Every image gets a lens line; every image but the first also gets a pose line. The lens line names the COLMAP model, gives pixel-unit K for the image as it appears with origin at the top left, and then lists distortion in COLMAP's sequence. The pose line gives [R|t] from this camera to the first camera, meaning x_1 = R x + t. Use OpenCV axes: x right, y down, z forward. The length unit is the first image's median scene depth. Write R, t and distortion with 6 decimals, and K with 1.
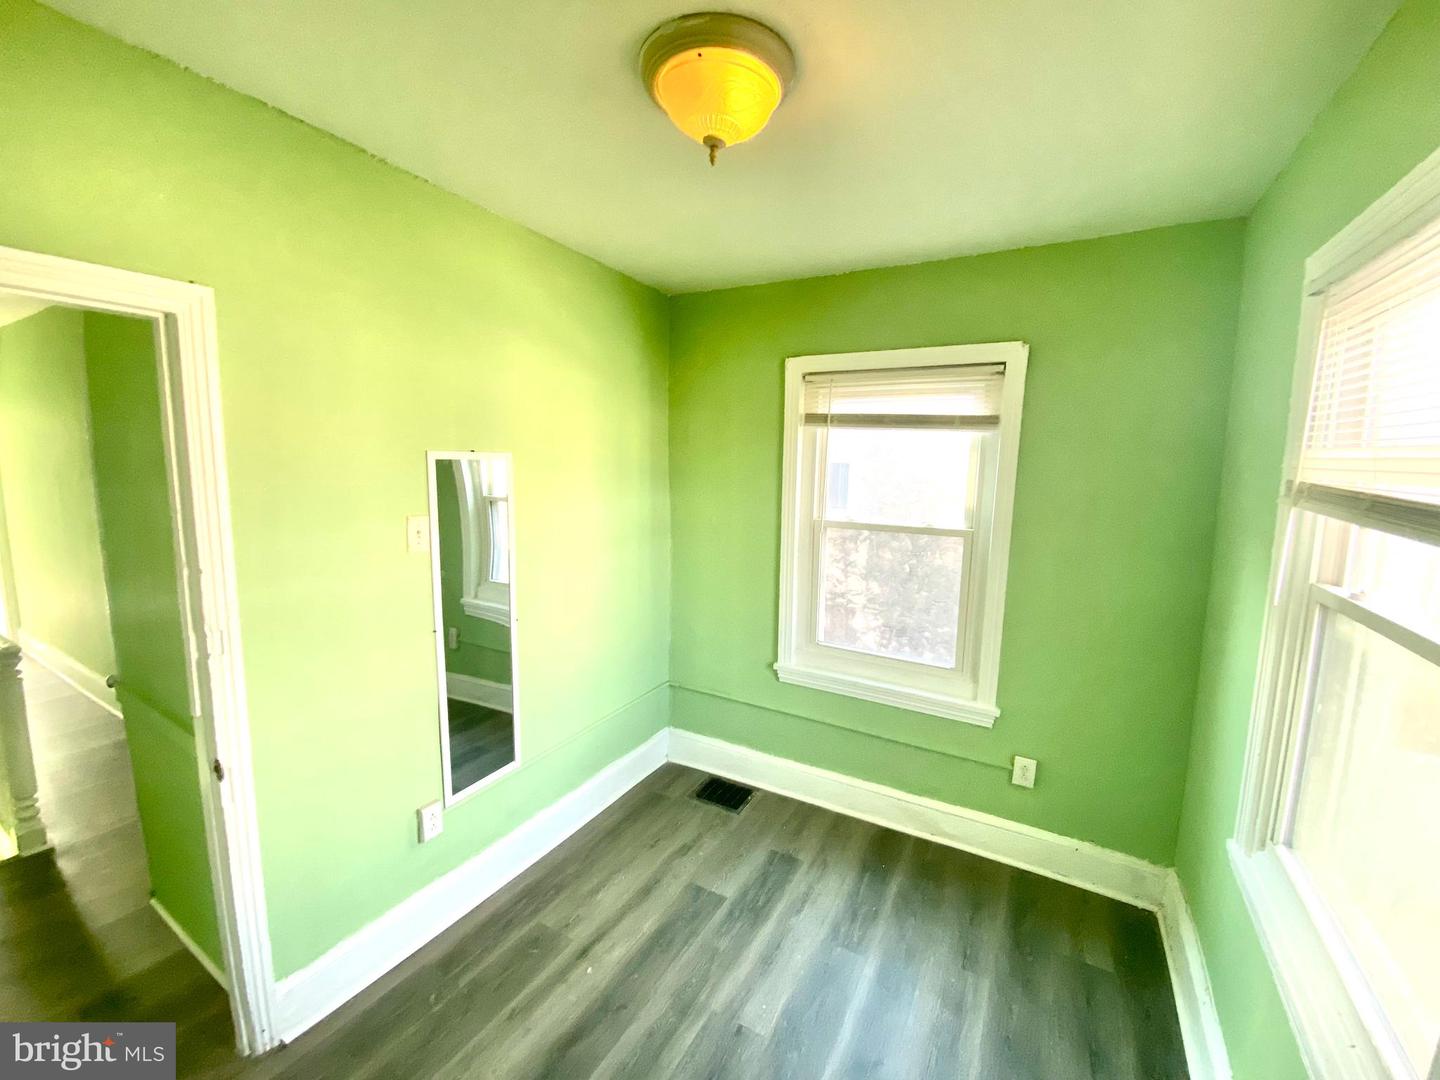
lens RADIAL K [[593.4, 0, 717.8], [0, 593.4, 536.9], [0, 0, 1]] dist [0.014549, -0.006951]
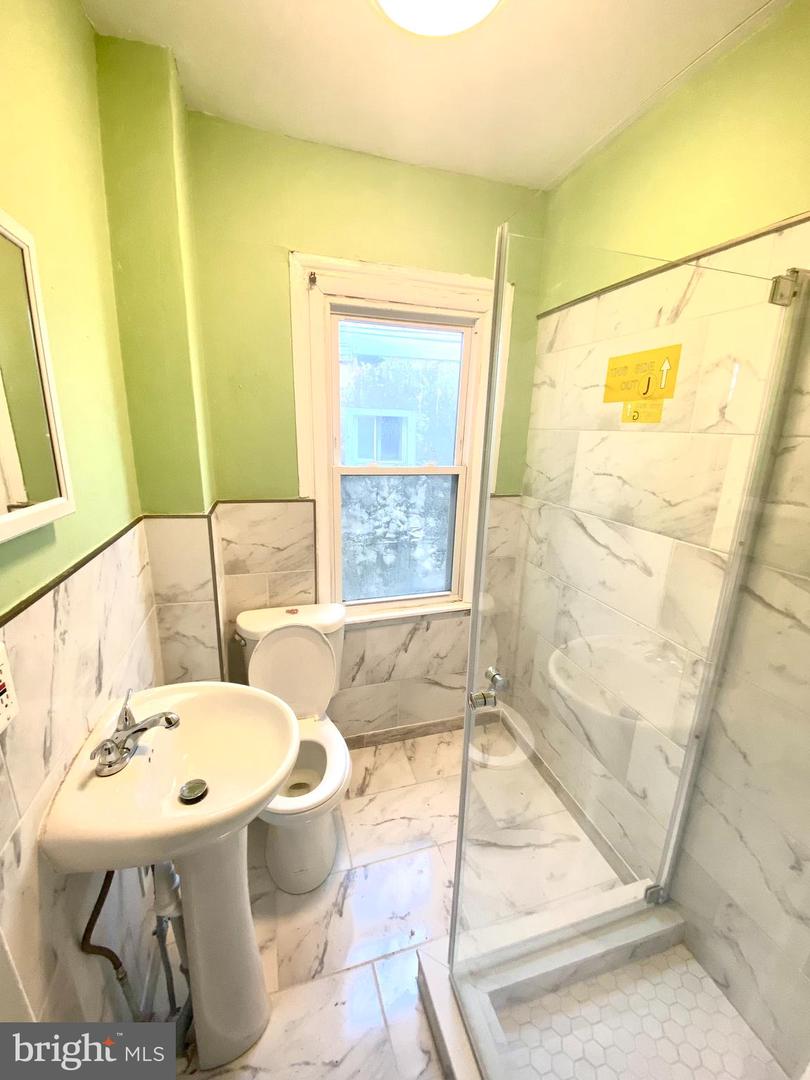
lens RADIAL K [[440.0, 0, 403.7], [0, 440.0, 539.2], [0, 0, 1]] dist [0.000000, -0.000001]
pose [[0.673777, -0.185681, 0.715225, -0.426528], [0.084362, 0.980915, 0.175185, -0.043665], [-0.734103, -0.057698, 0.676582, 0.417062]]
